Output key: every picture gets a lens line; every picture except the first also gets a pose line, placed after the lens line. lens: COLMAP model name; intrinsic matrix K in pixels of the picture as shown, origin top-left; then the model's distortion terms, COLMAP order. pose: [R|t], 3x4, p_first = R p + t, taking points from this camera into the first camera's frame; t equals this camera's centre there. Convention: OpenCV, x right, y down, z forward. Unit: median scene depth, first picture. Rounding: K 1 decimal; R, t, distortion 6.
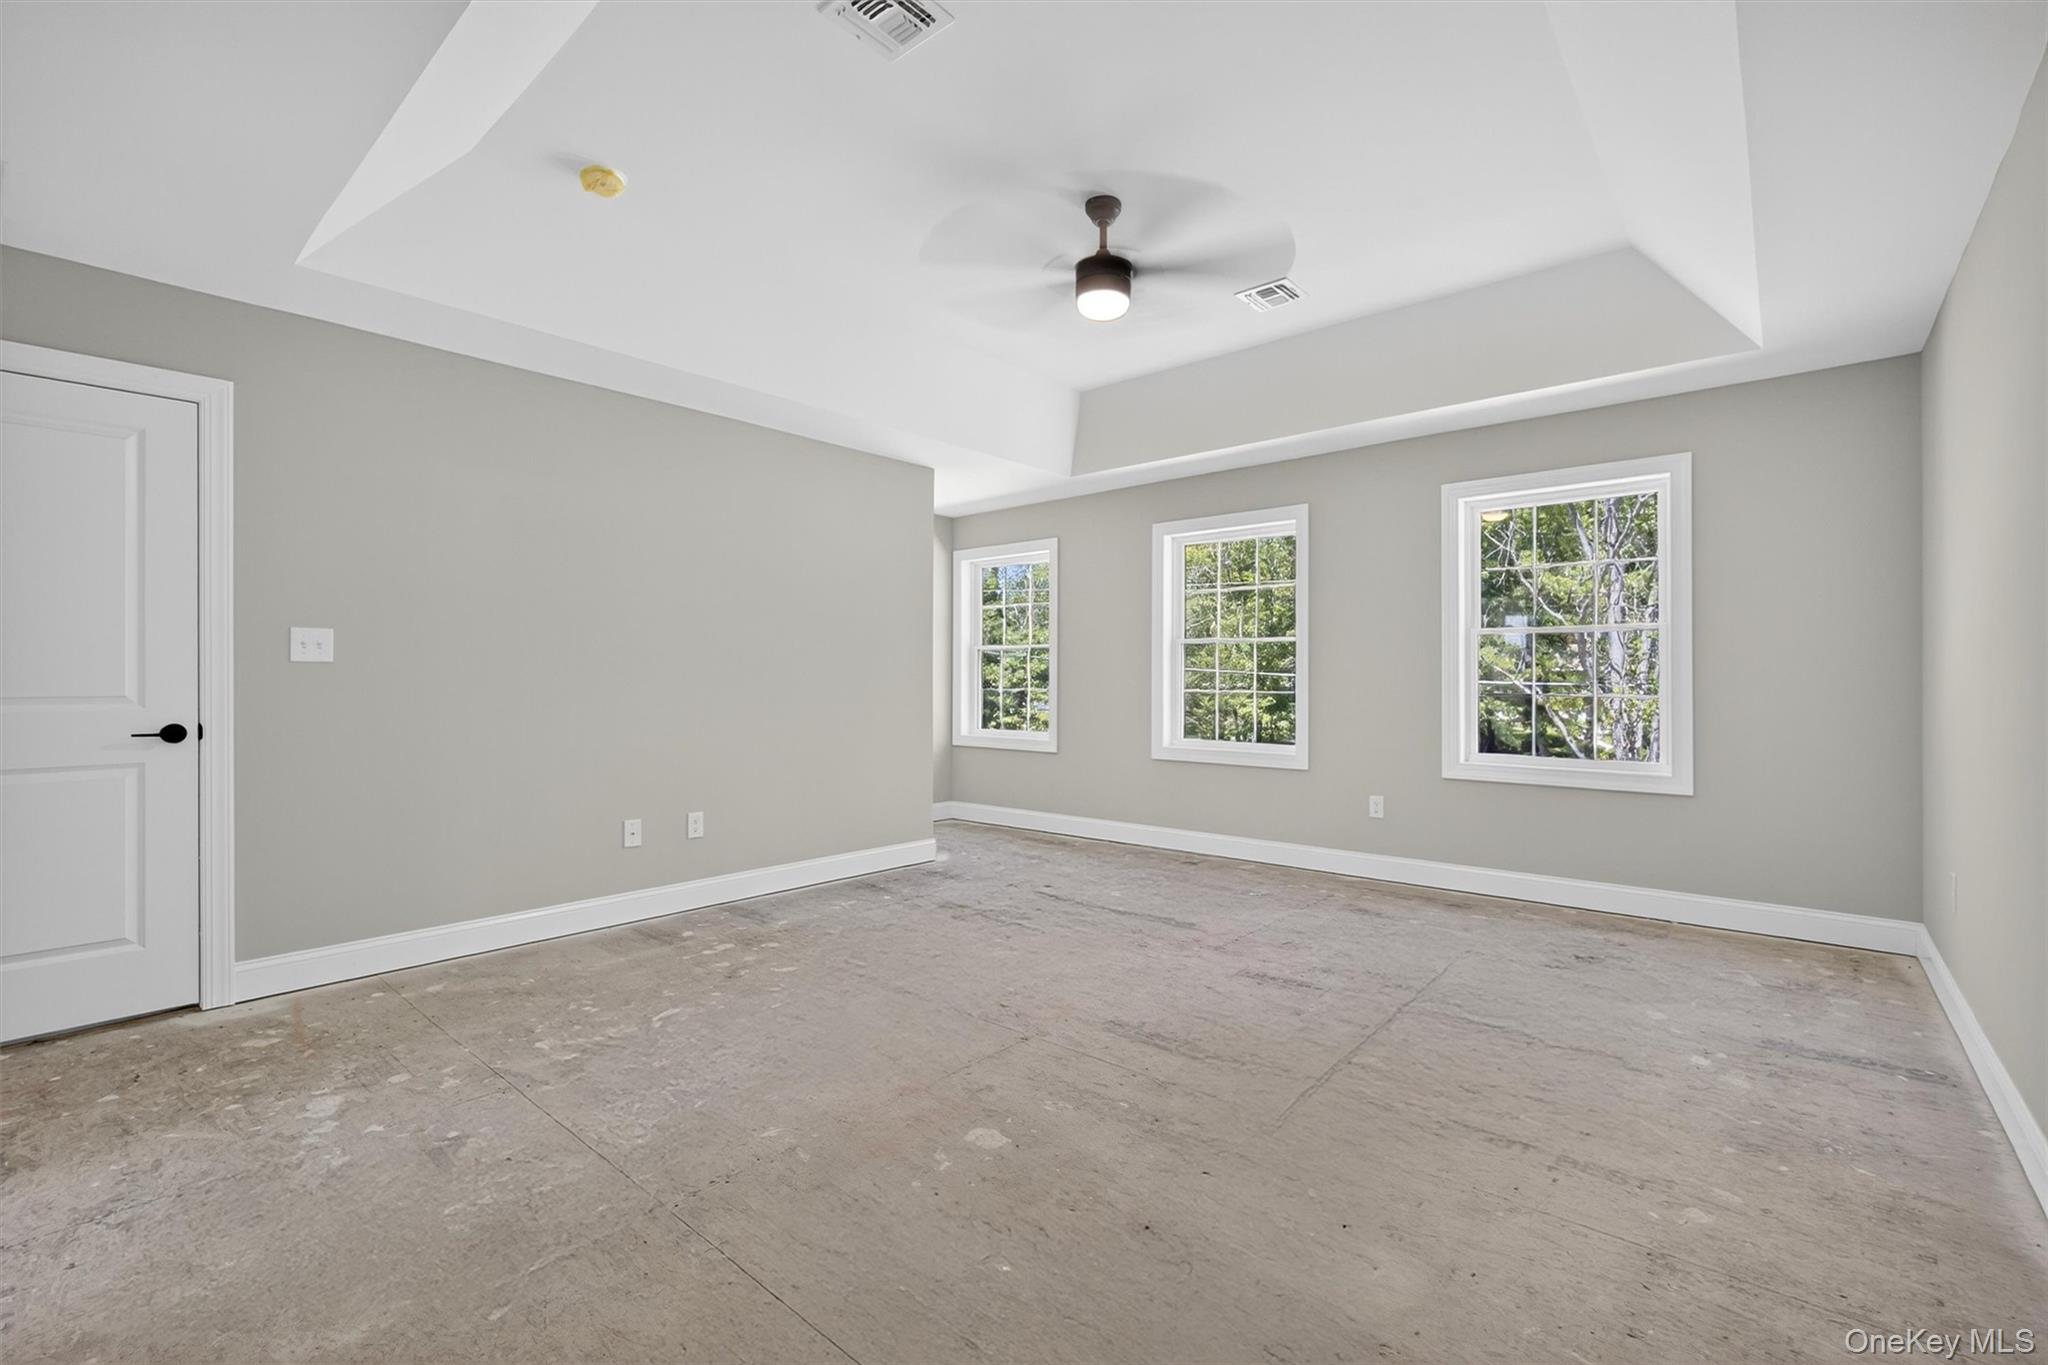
lens RADIAL K [[872.0, 0, 1024.0], [0, 872.0, 682.5], [0, 0, 1]] dist [-0.003155, -0.000233]
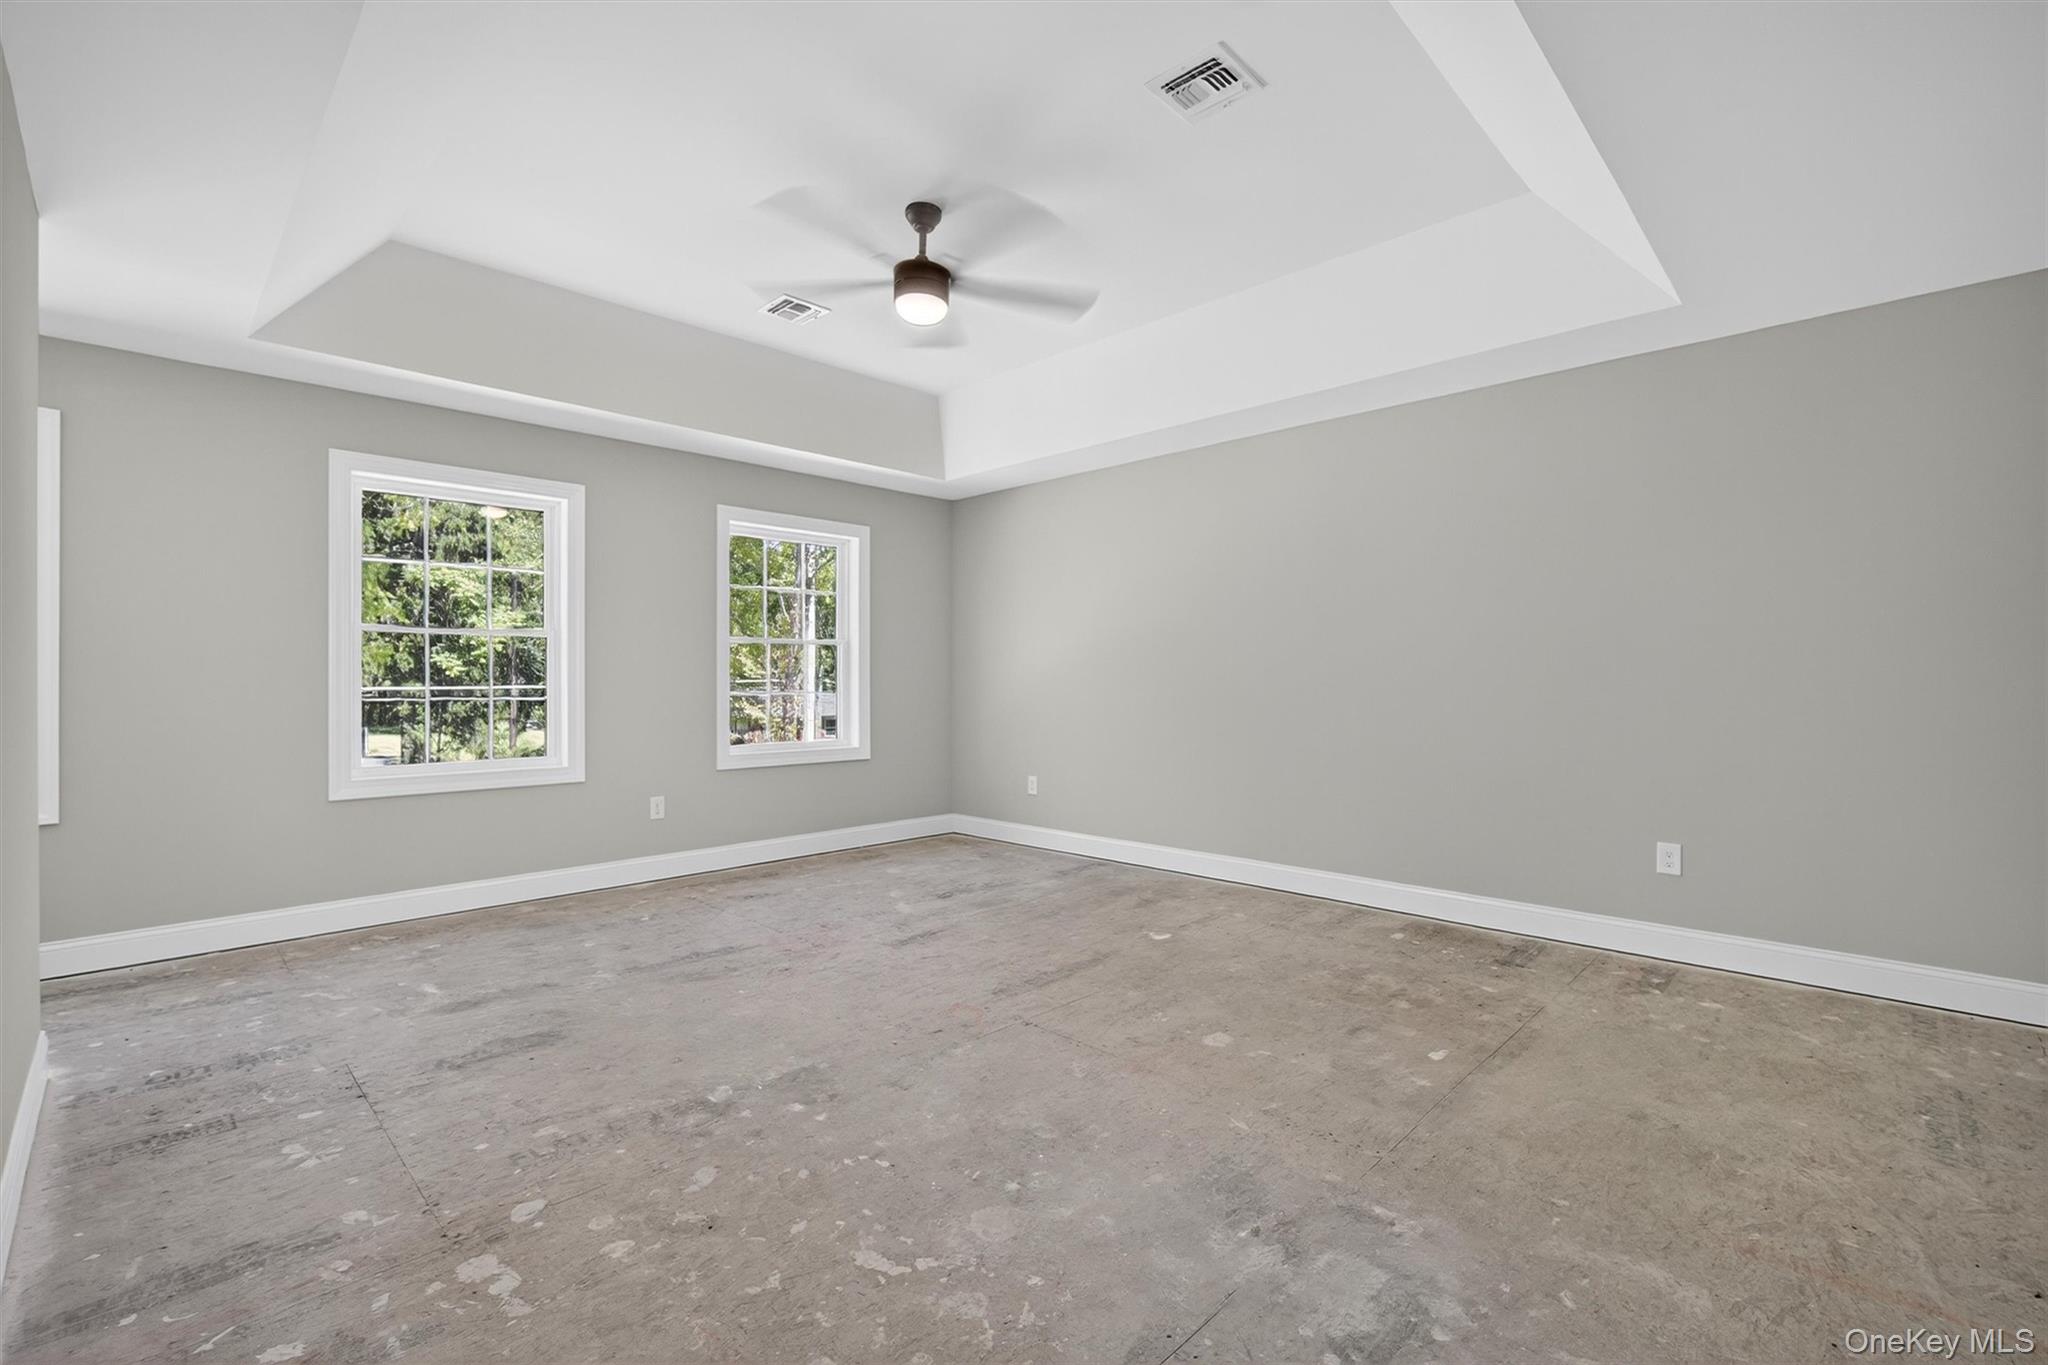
lens RADIAL K [[905.5, 0, 1000.6], [0, 905.5, 682.0], [0, 0, 1]] dist [-0.004892, 0.000543]
pose [[0.078921, -0.002267, 0.996878, -0.914520], [0.005071, 0.999985, 0.001873, -0.002915], [-0.996868, 0.004908, 0.078931, 0.798278]]
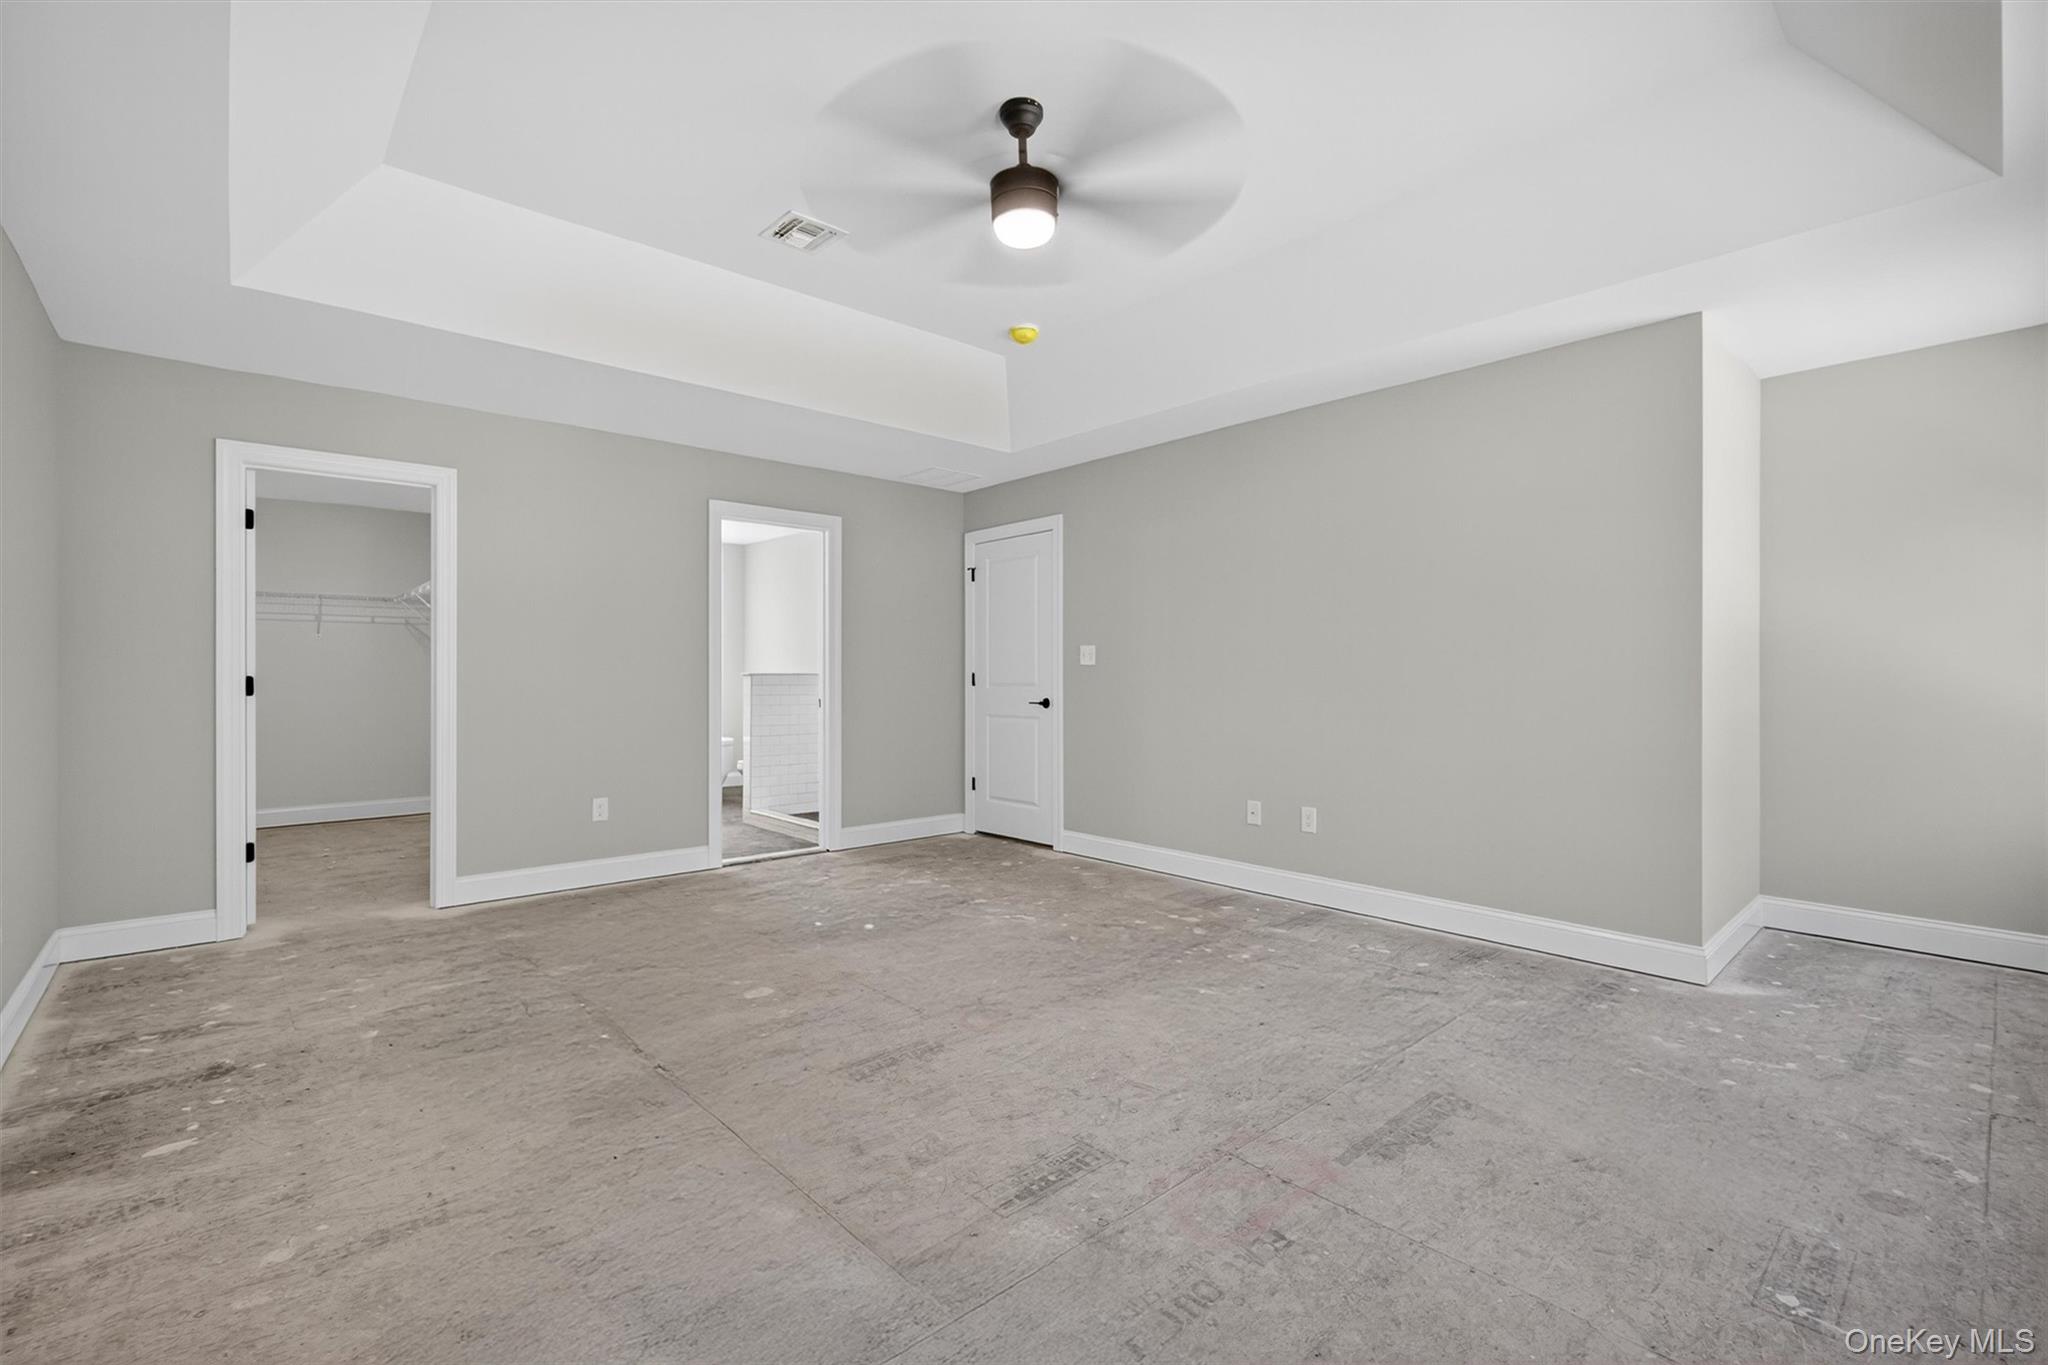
lens RADIAL K [[889.3, 0, 1030.2], [0, 889.3, 682.3], [0, 0, 1]] dist [-0.004223, 0.000148]
pose [[-0.102063, 0.007233, -0.994752, 0.907207], [-0.002284, 0.999969, 0.007505, -0.003053], [0.994775, 0.003038, -0.102043, 1.053973]]
